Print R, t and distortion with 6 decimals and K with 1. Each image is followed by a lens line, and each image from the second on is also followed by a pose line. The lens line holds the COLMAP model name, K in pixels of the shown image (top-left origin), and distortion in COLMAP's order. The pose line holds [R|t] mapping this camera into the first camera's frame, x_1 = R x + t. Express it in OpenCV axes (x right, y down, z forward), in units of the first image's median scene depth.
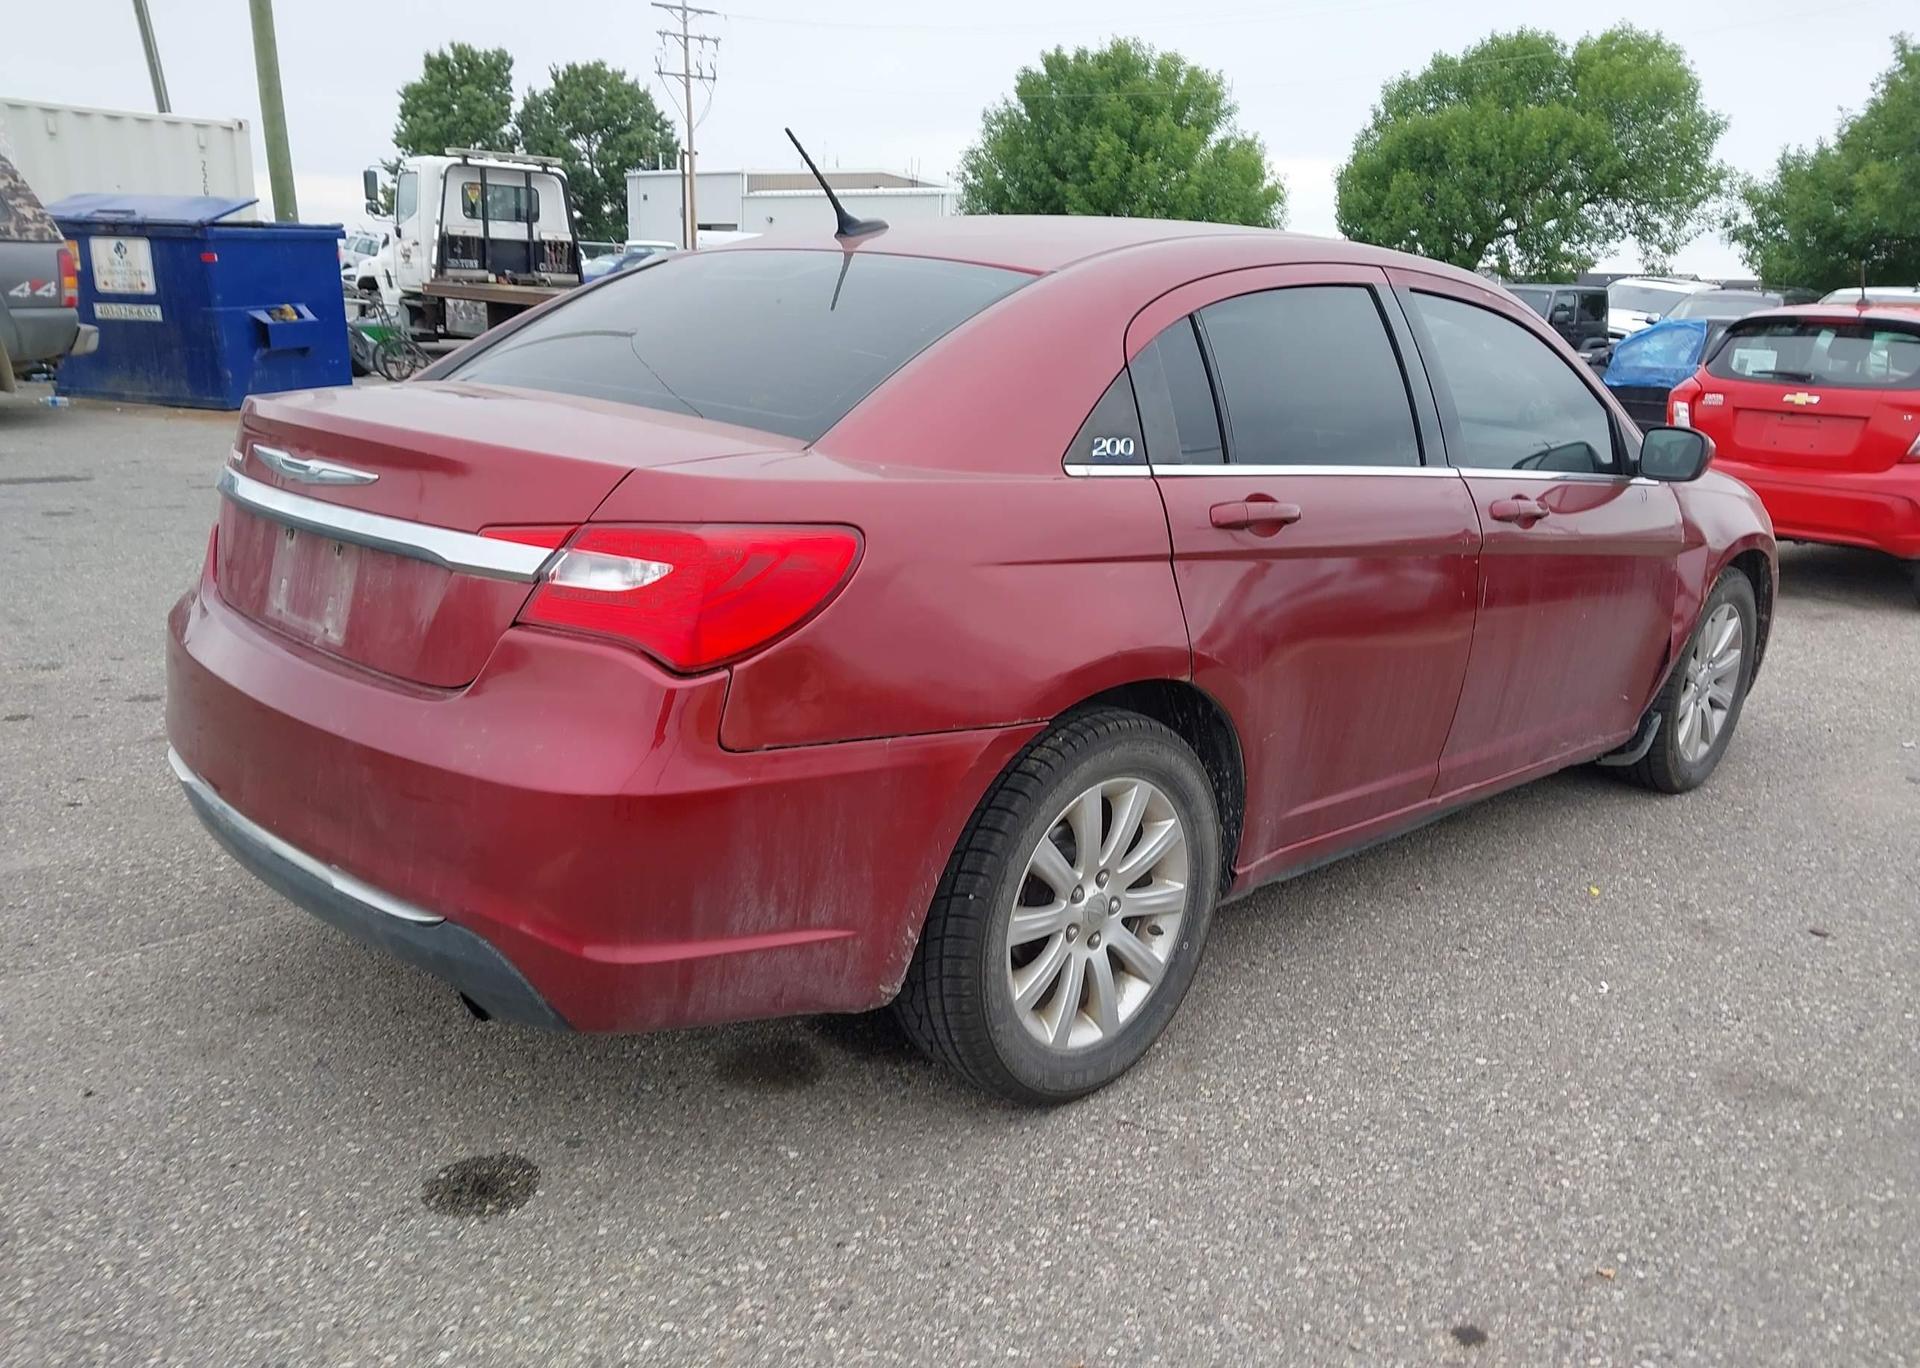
lens RADIAL K [[1570.8, 0, 961.5], [0, 1570.8, 781.5], [0, 0, 1]] dist [0.002747, 0.008448]
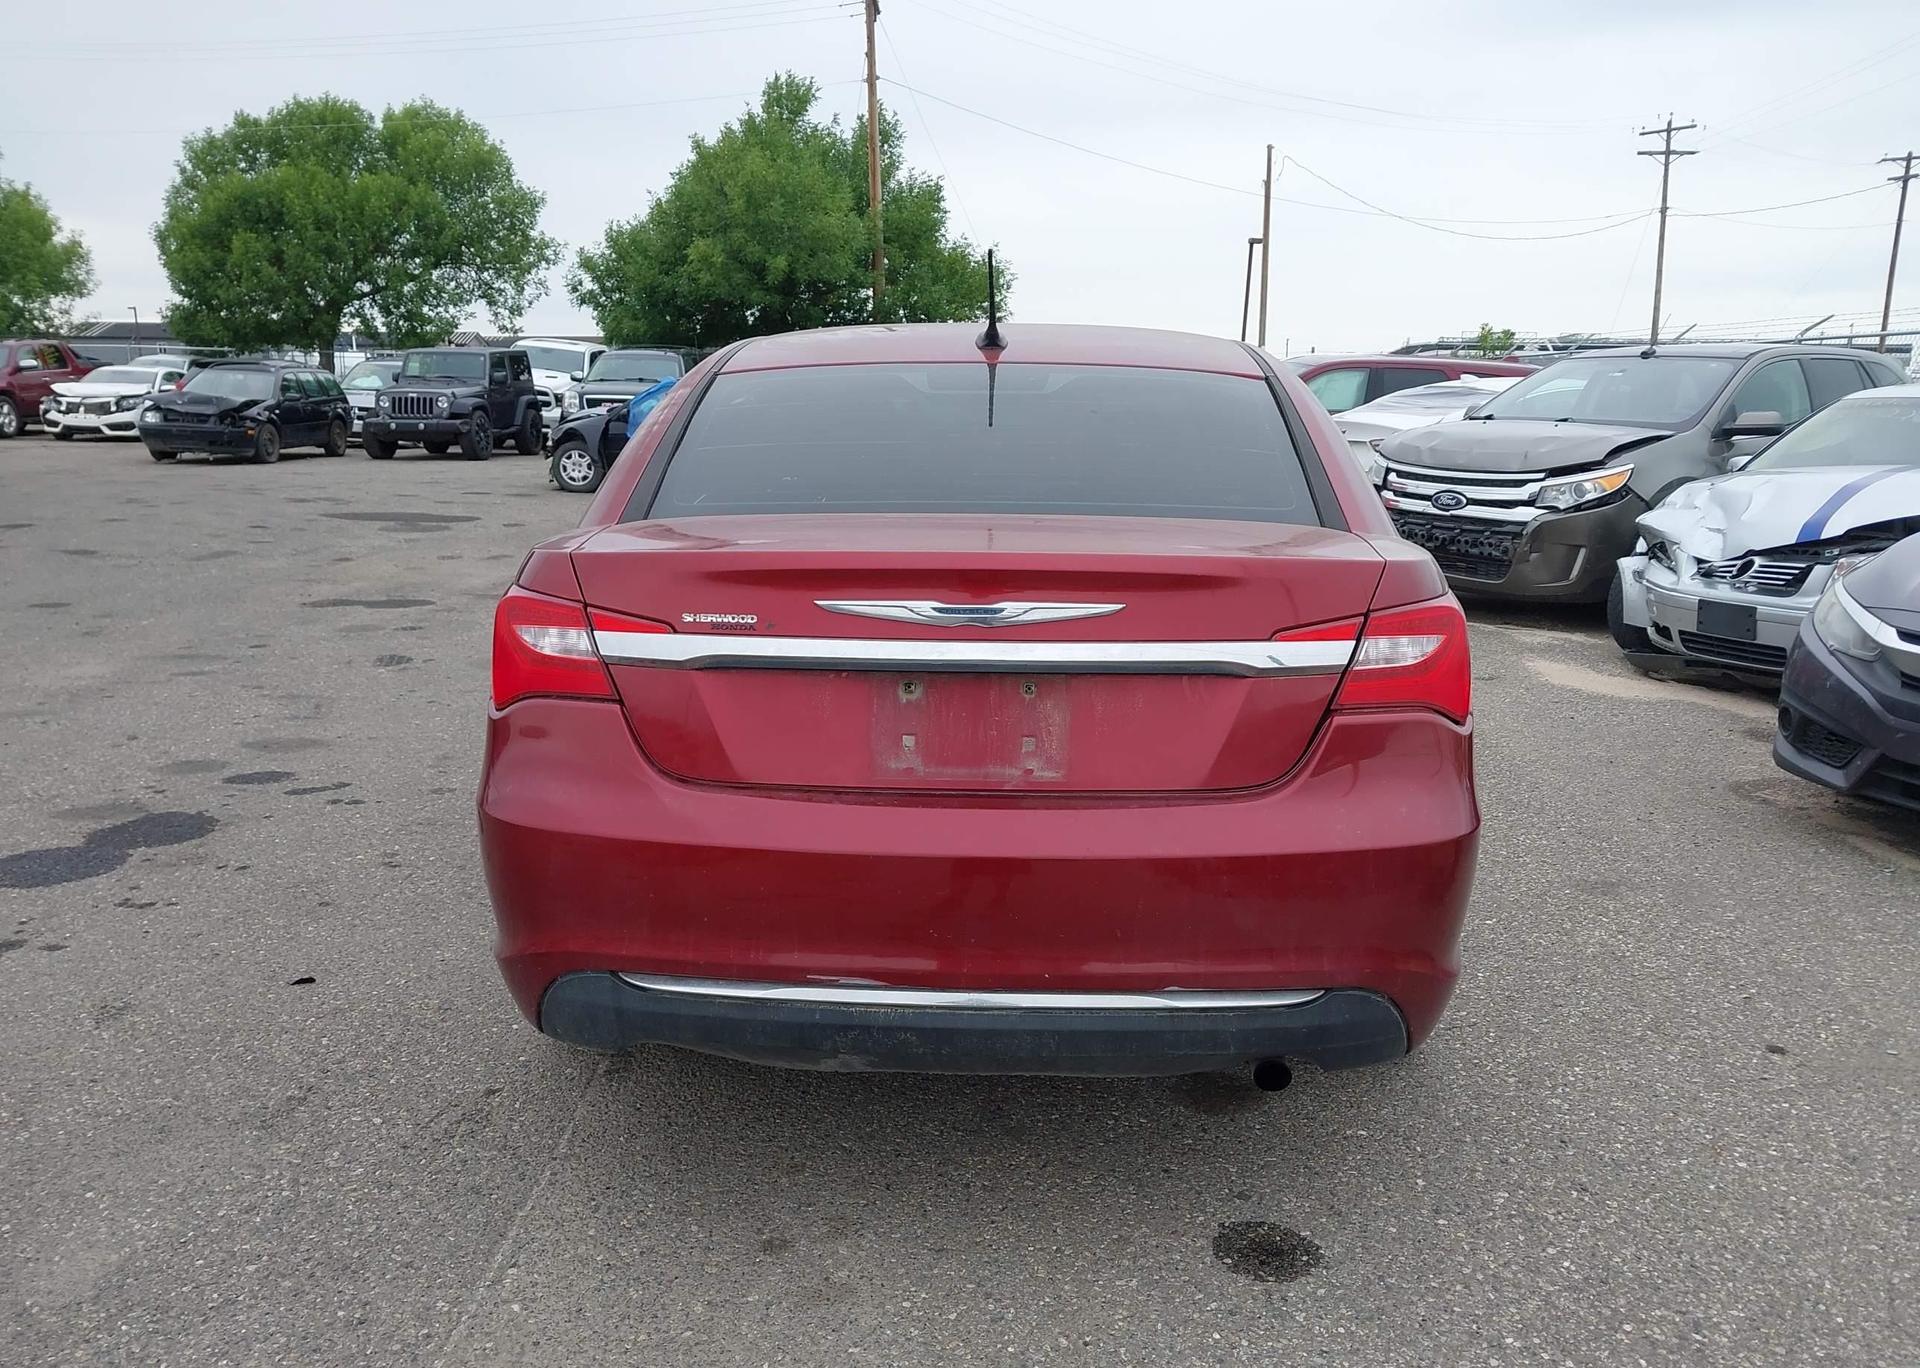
lens RADIAL K [[1570.8, 0, 961.5], [0, 1570.8, 781.5], [0, 0, 1]] dist [0.002747, 0.008448]
pose [[0.711841, -0.208478, 0.670686, -0.129593], [0.229379, 0.971574, 0.058553, -0.018835], [-0.663828, 0.112161, 0.739427, 0.037512]]
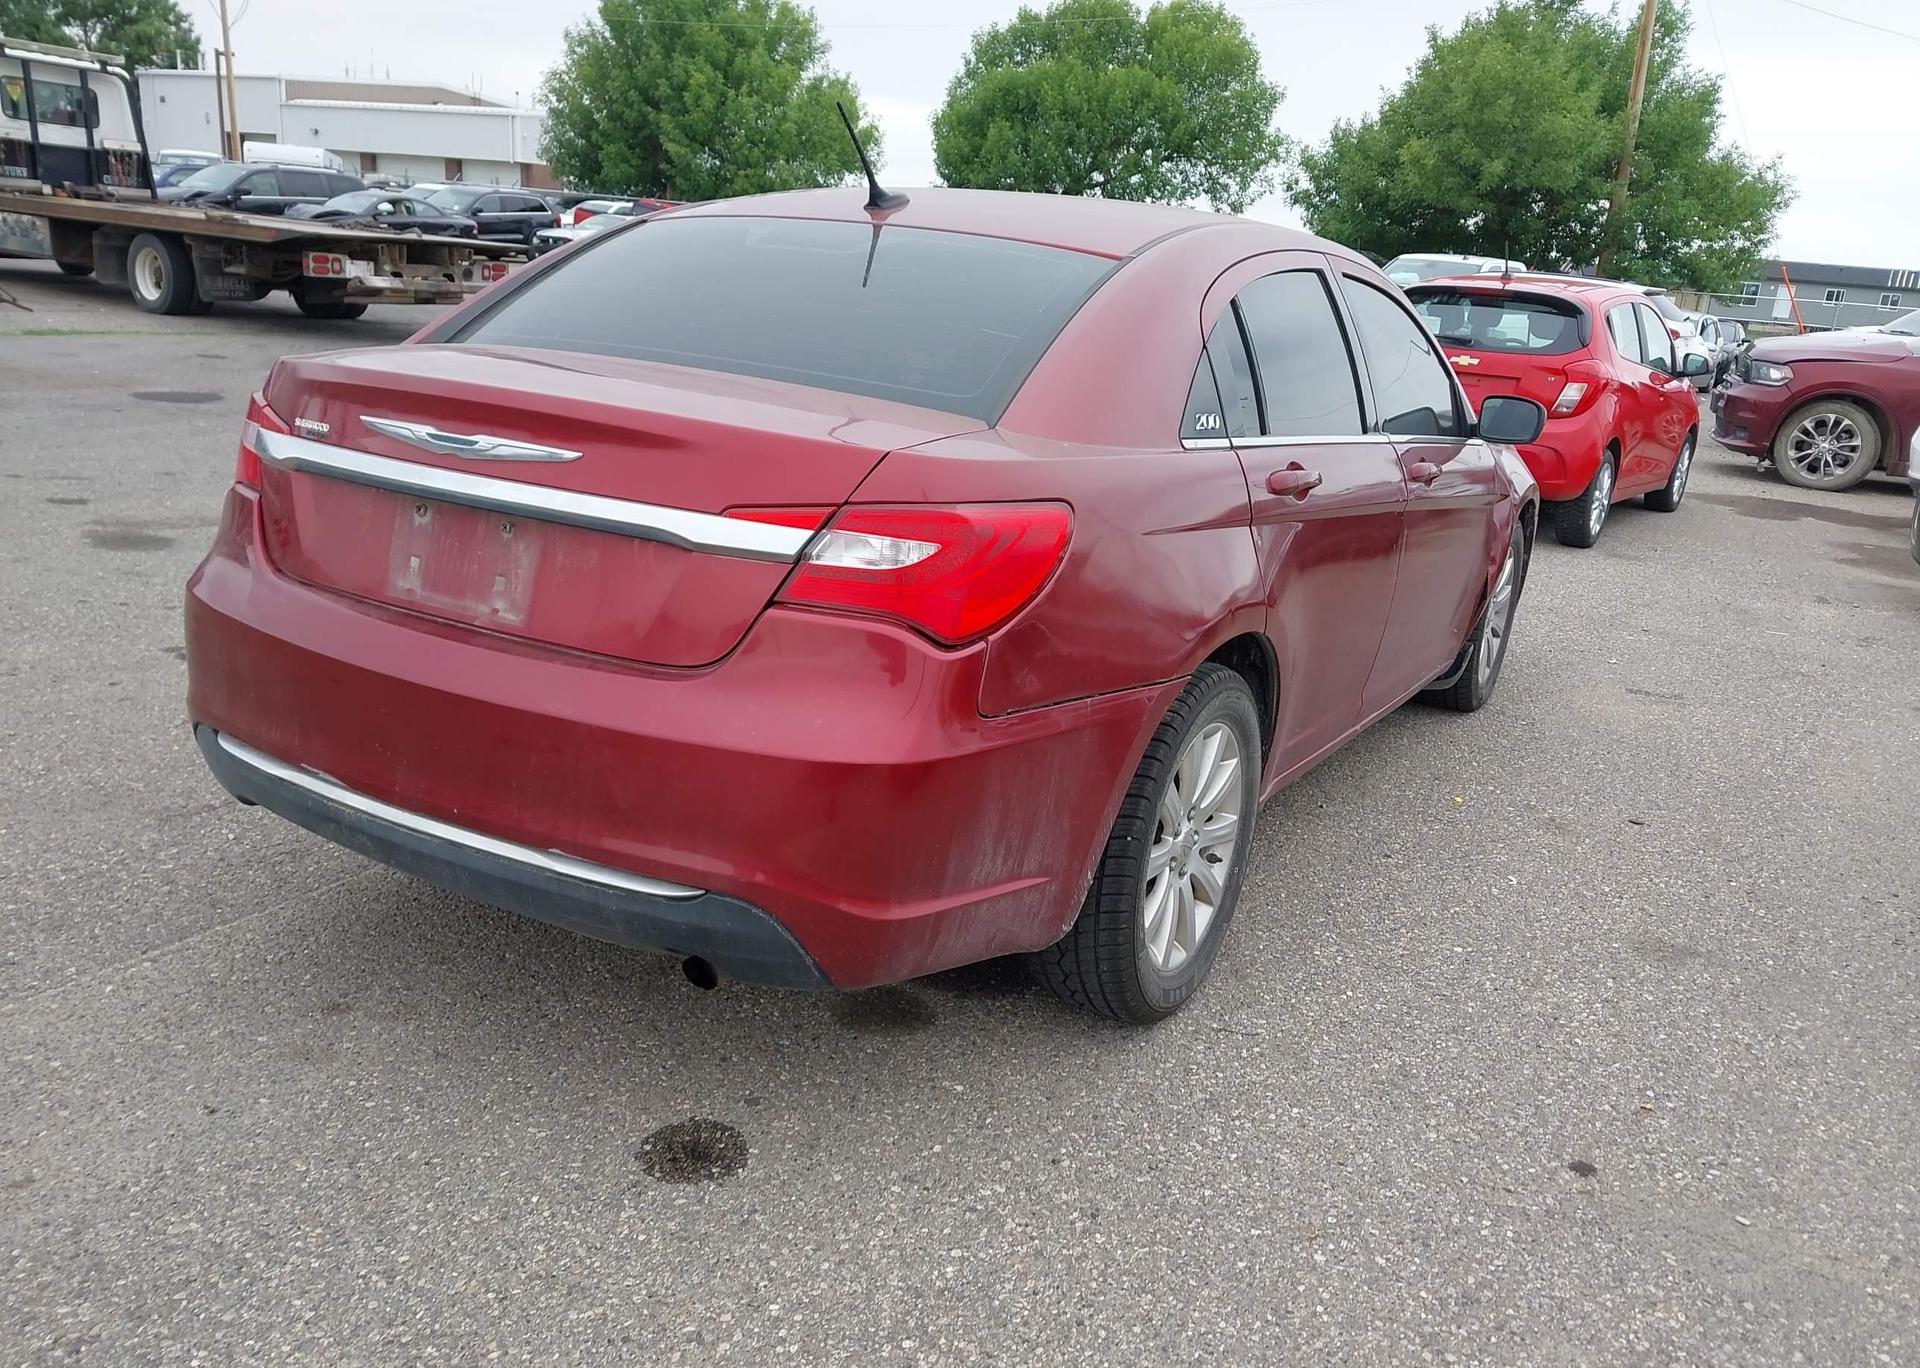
lens RADIAL K [[1561.0, 0, 967.2], [0, 1561.0, 789.6], [0, 0, 1]] dist [0.001454, 0.006205]
pose [[0.961194, -0.060246, 0.269216, -0.046495], [0.048007, 0.997502, 0.051820, -0.002644], [-0.271665, -0.036885, 0.961685, -0.002142]]
